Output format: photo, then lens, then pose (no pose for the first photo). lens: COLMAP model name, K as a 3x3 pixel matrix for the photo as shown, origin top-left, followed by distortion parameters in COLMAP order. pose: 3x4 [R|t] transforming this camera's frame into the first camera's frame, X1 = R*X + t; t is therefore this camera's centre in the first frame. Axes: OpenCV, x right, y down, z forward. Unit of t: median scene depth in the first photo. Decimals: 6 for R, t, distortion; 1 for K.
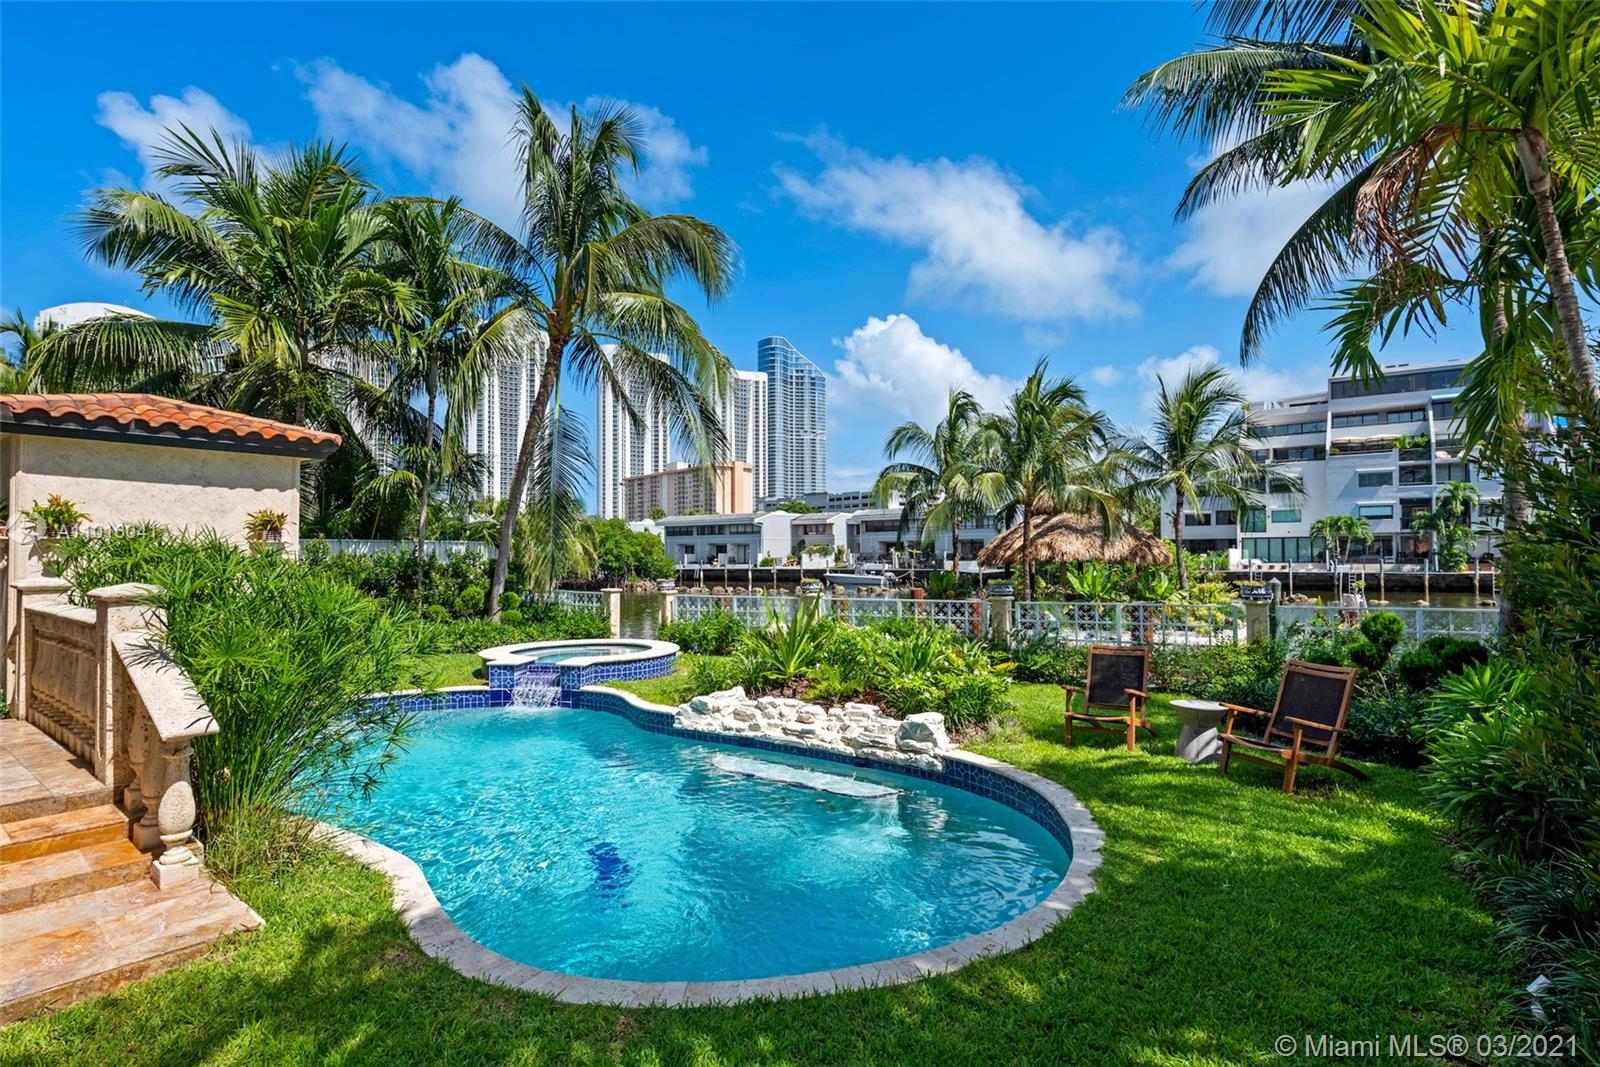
lens RADIAL K [[808.3, 0, 815.6], [0, 808.3, 532.4], [0, 0, 1]] dist [0.012271, -0.001339]
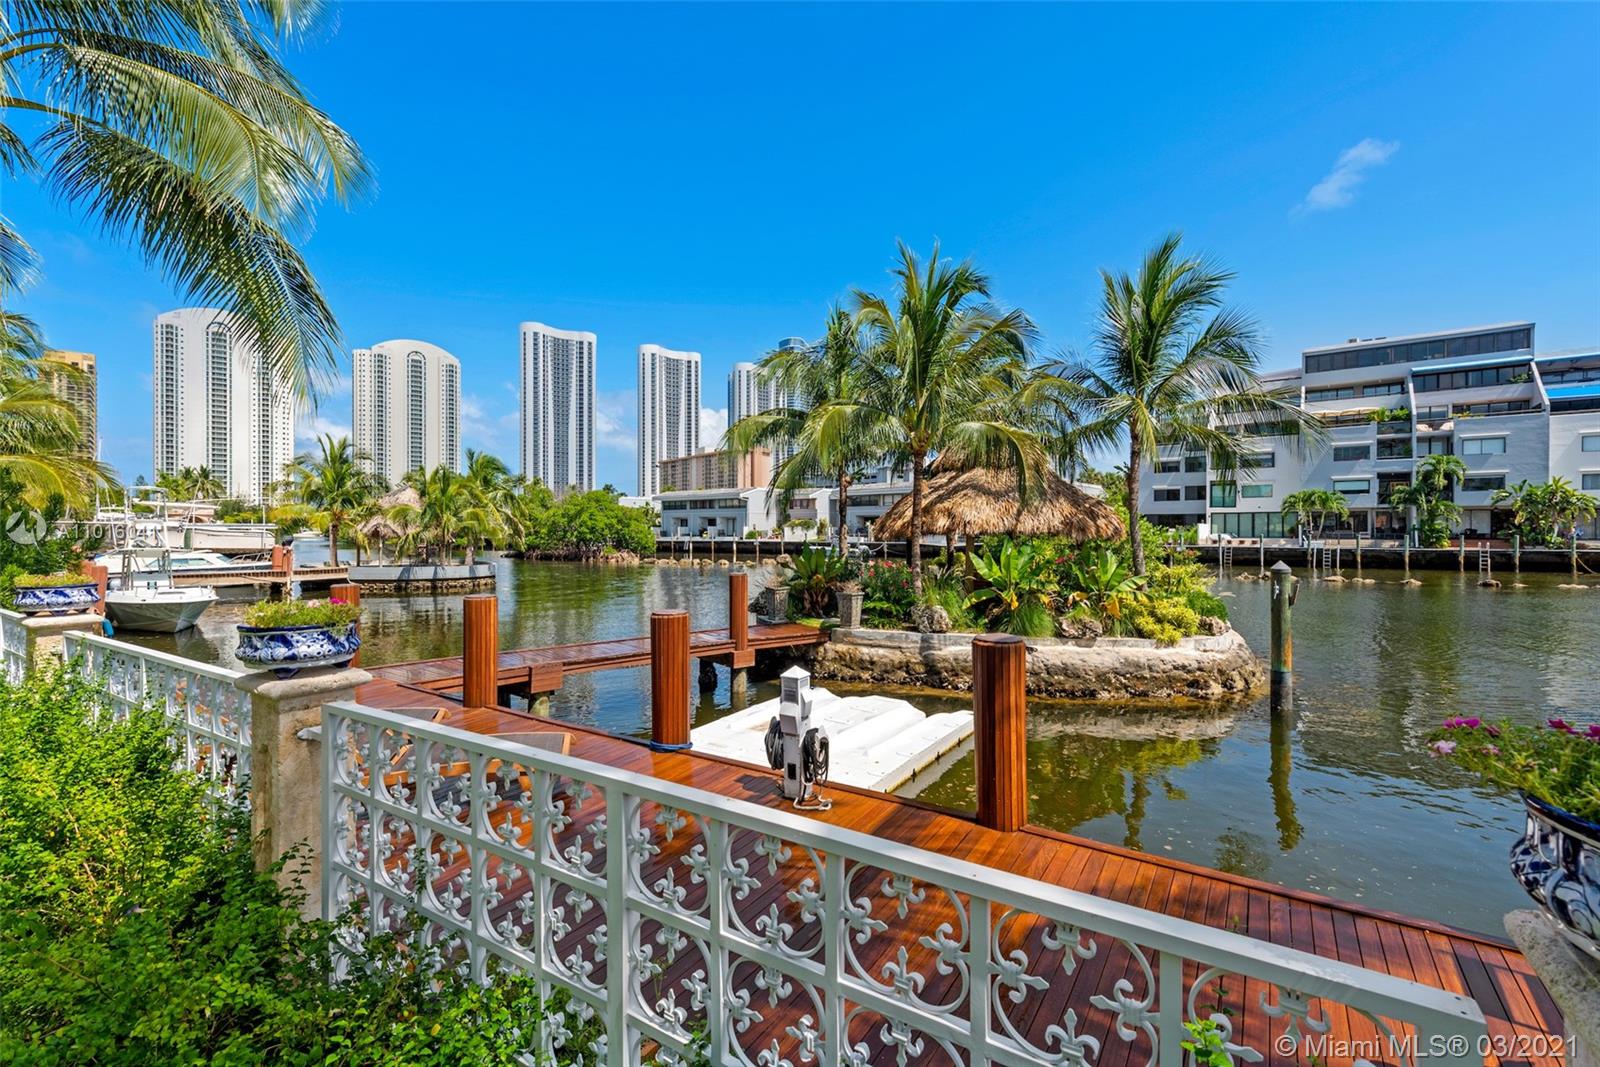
lens RADIAL K [[685.7, 0, 815.6], [0, 685.7, 525.4], [0, 0, 1]] dist [0.008857, -0.001523]
pose [[0.999435, 0.004617, -0.033281, 0.077843], [-0.003871, 0.999741, 0.022439, 0.006003], [0.033376, -0.022297, 0.999194, 0.160115]]
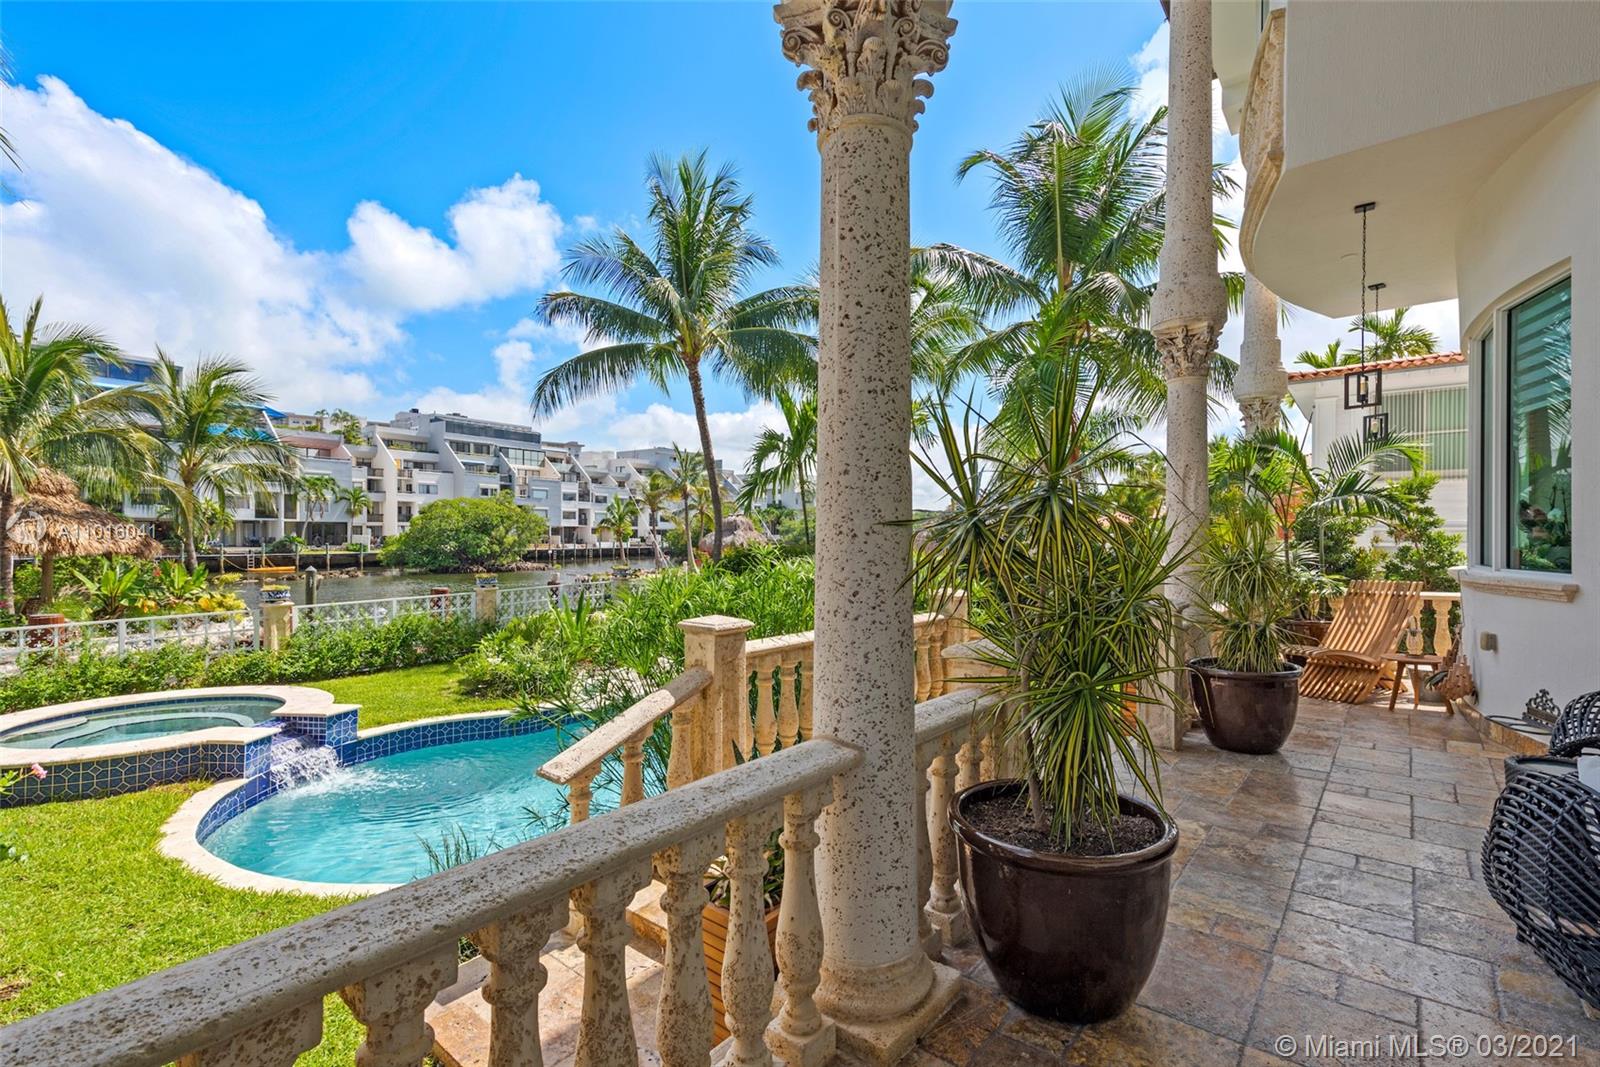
lens RADIAL K [[729.8, 0, 827.2], [0, 729.8, 540.9], [0, 0, 1]] dist [0.015714, -0.004647]
pose [[-0.018363, -0.001449, 0.999830, -0.179080], [-0.032307, 0.999478, 0.000855, -0.001773], [-0.999309, -0.032286, -0.018401, 0.101560]]
